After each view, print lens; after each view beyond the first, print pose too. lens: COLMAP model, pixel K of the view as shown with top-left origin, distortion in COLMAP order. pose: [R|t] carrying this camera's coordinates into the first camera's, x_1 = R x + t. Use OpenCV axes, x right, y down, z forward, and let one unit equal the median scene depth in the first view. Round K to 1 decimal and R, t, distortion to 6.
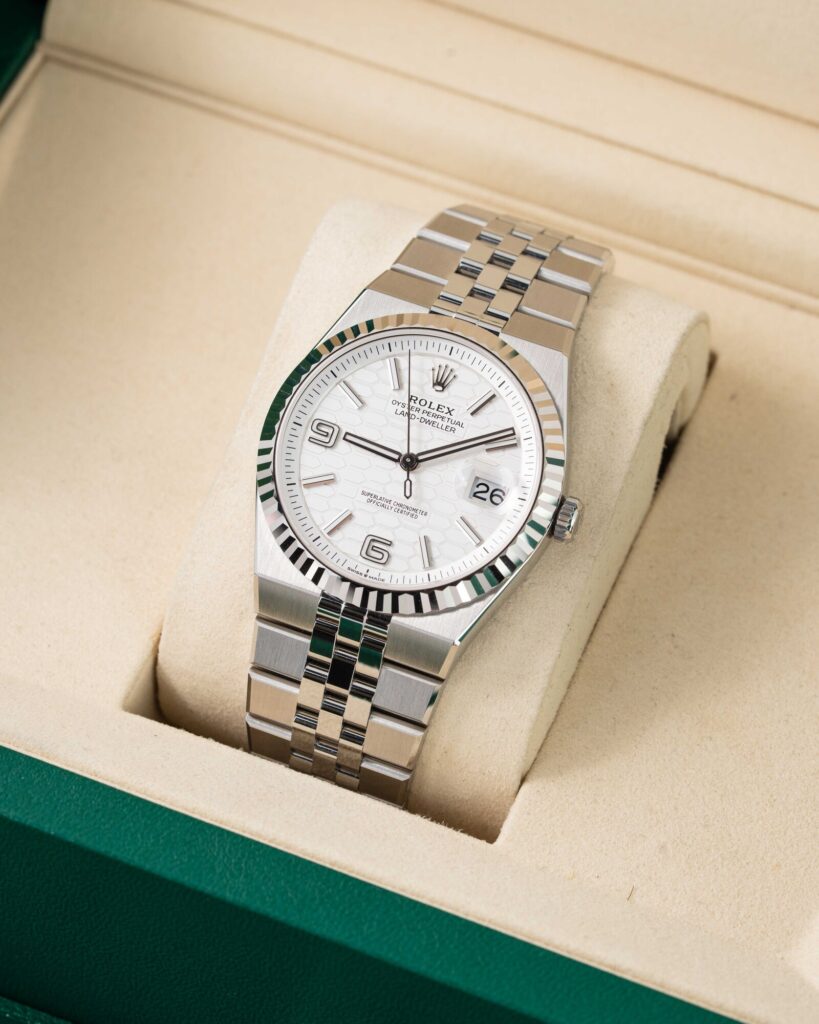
lens RADIAL K [[4678.9, 0, 409.2], [0, 4678.9, 507.6], [0, 0, 1]] dist [0.031154, 0.000000]
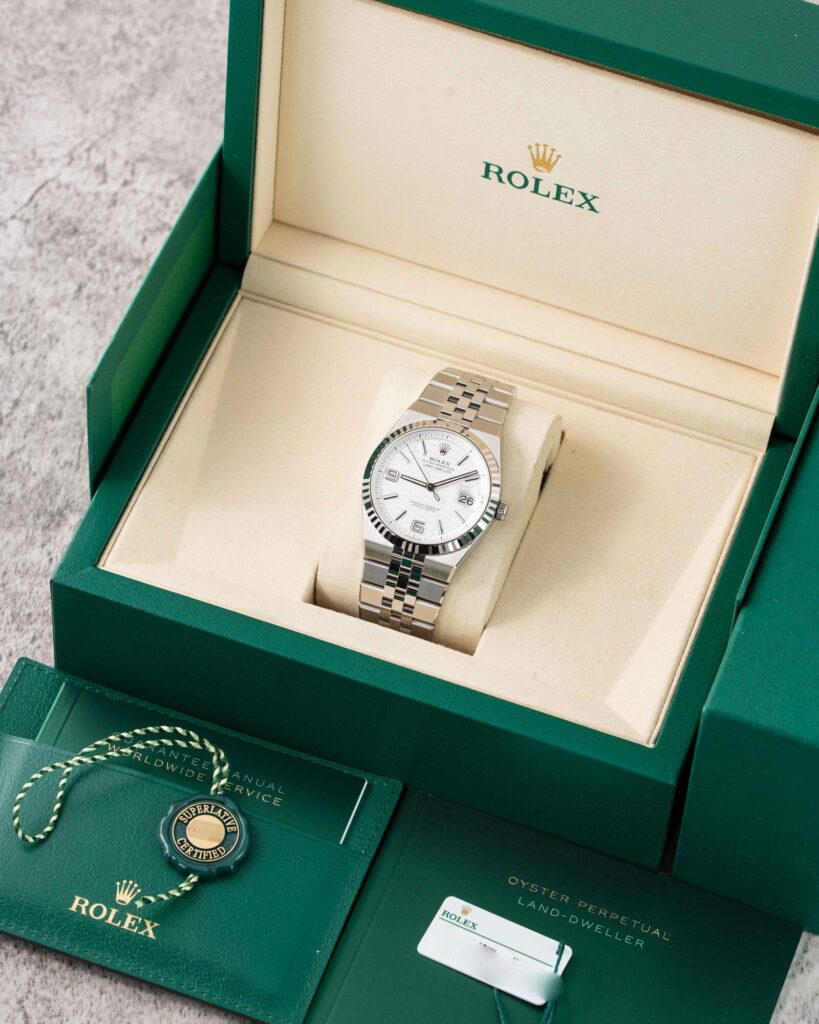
lens RADIAL K [[4678.9, 0, 409.7], [0, 4678.9, 513.9], [0, 0, 1]] dist [0.031154, 0.000000]
pose [[0.998734, -0.026167, 0.042972, -0.105534], [0.025807, 0.999627, 0.008915, -0.016909], [-0.043189, -0.007795, 0.999036, -1.224533]]
